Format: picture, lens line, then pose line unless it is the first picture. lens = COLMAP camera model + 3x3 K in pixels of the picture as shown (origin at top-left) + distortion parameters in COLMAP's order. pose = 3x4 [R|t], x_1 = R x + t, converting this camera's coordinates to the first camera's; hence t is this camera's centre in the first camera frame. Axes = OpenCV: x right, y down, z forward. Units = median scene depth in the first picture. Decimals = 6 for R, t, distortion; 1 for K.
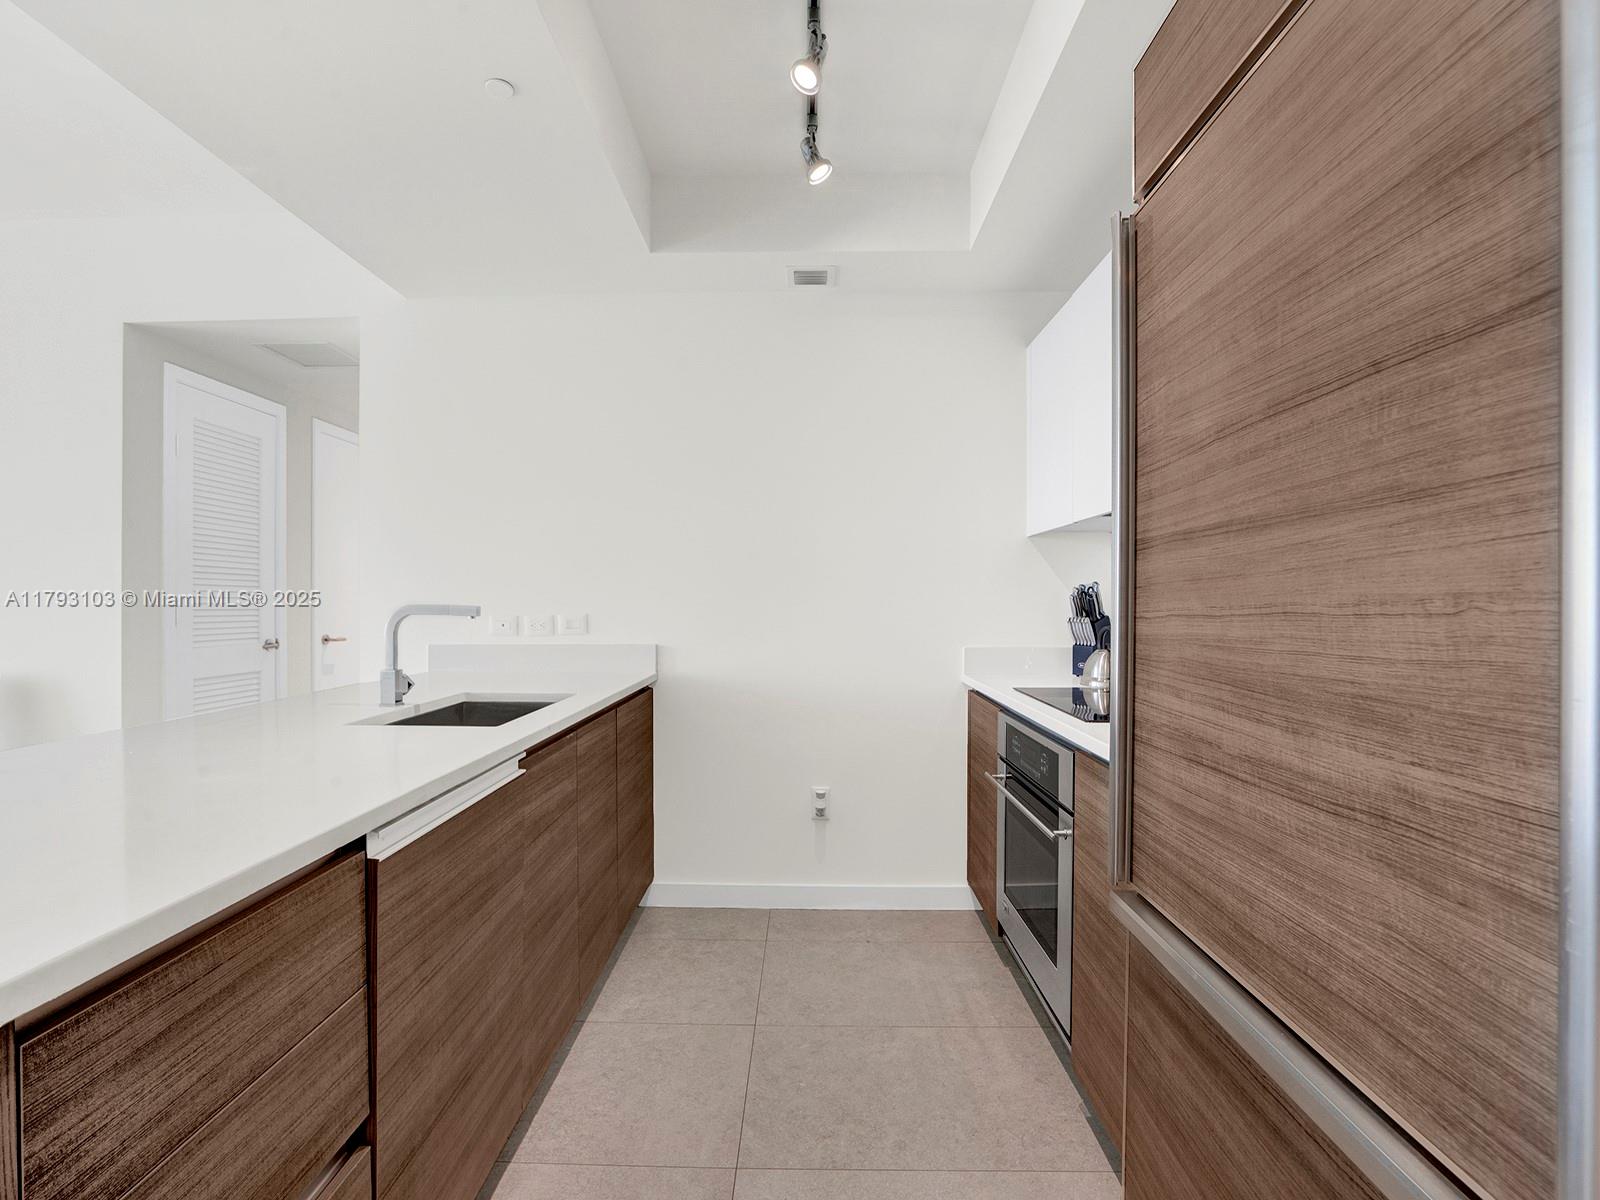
lens RADIAL K [[774.1, 0, 778.7], [0, 774.1, 607.3], [0, 0, 1]] dist [-0.041003, 0.018341]
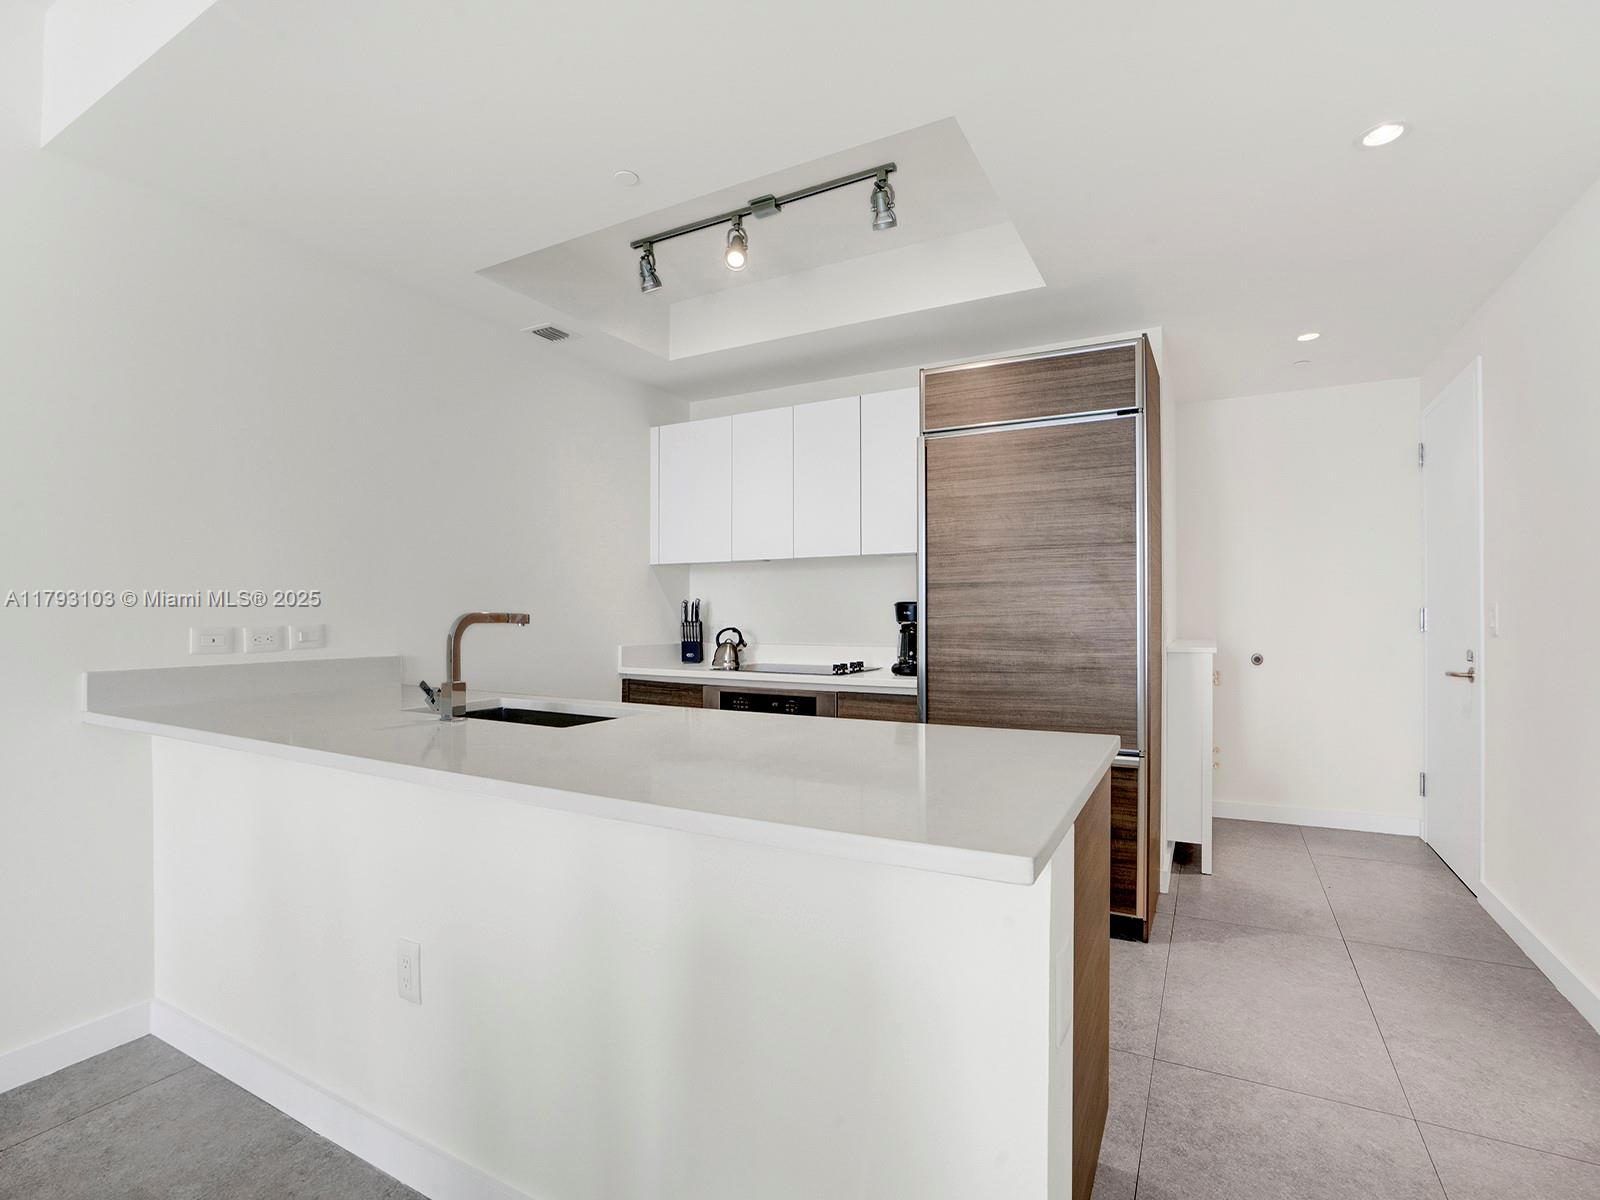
lens RADIAL K [[759.9, 0, 797.4], [0, 759.9, 605.1], [0, 0, 1]] dist [-0.061046, 0.031438]
pose [[0.452084, 0.008712, 0.891933, -1.461321], [0.007384, 0.999881, -0.013509, 0.004284], [-0.891945, 0.012694, 0.451966, 0.281184]]
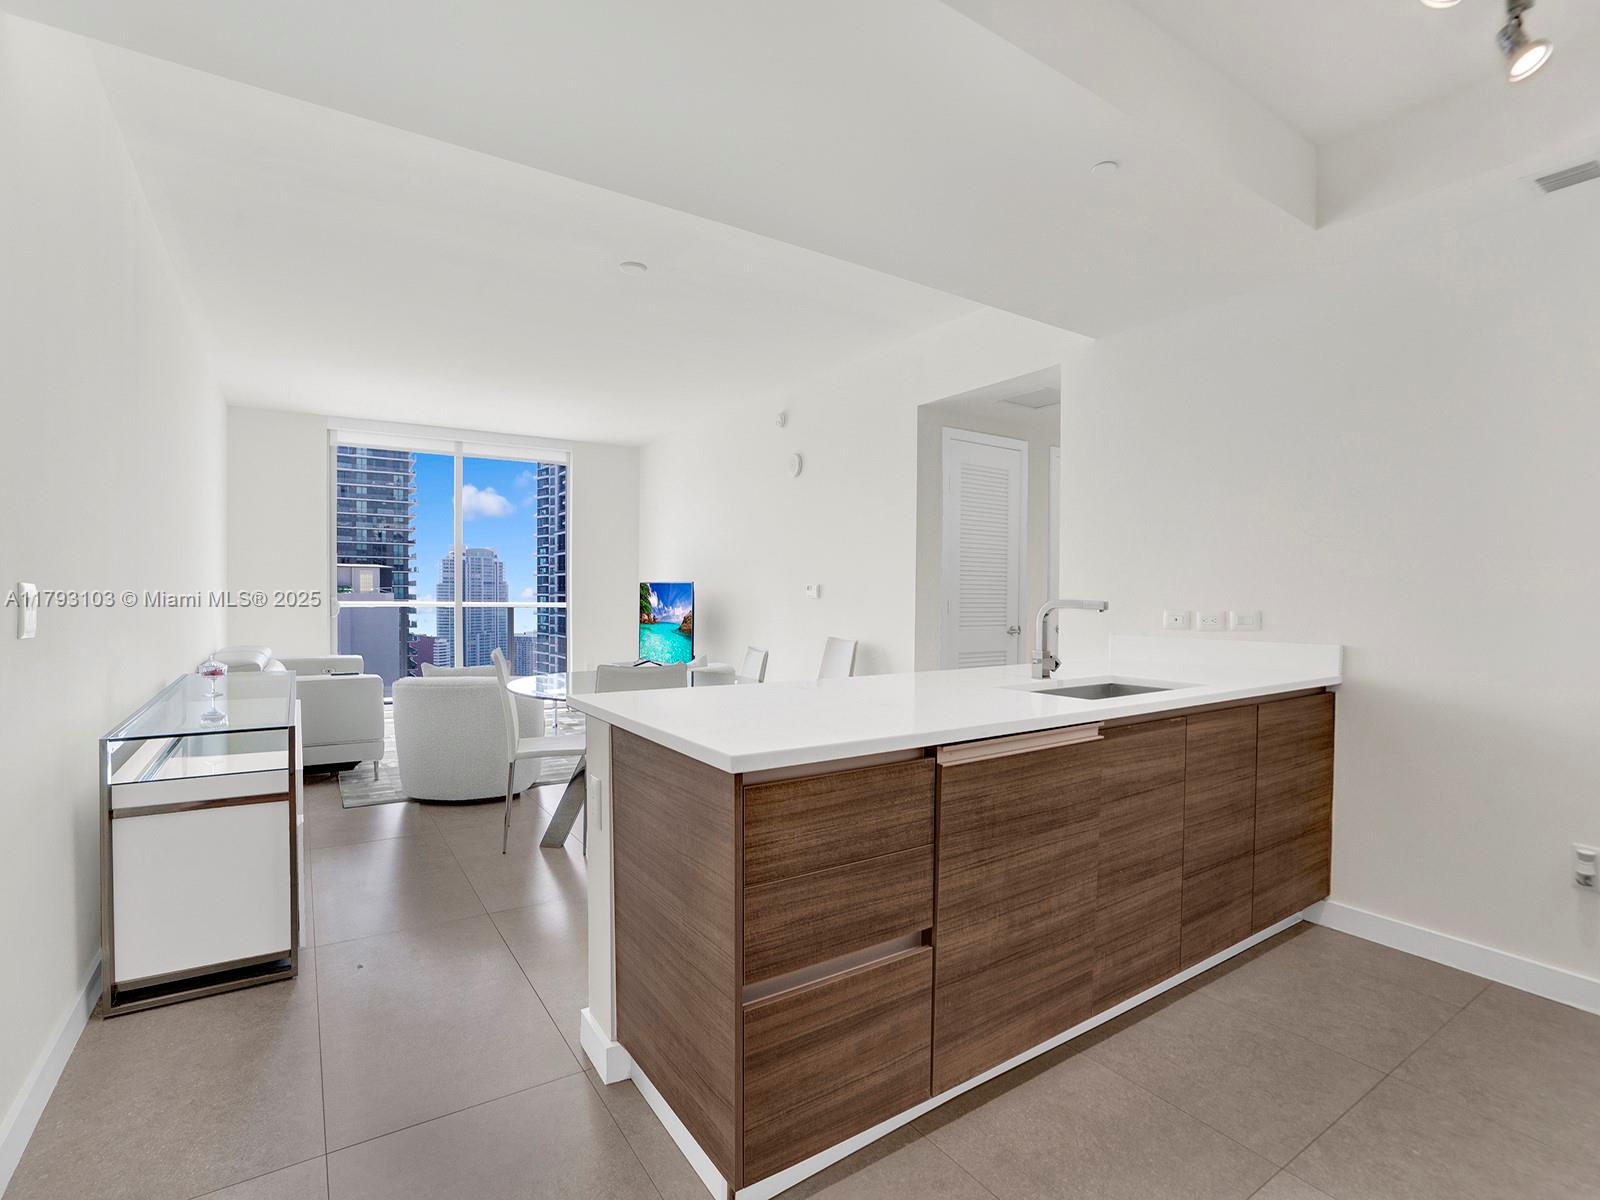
lens RADIAL K [[788.4, 0, 818.7], [0, 788.4, 606.2], [0, 0, 1]] dist [-0.022360, 0.000240]
pose [[0.593859, 0.013752, -0.804451, 0.410089], [-0.010123, 0.999902, 0.009620, -0.002222], [0.804505, 0.002430, 0.593940, -0.098955]]
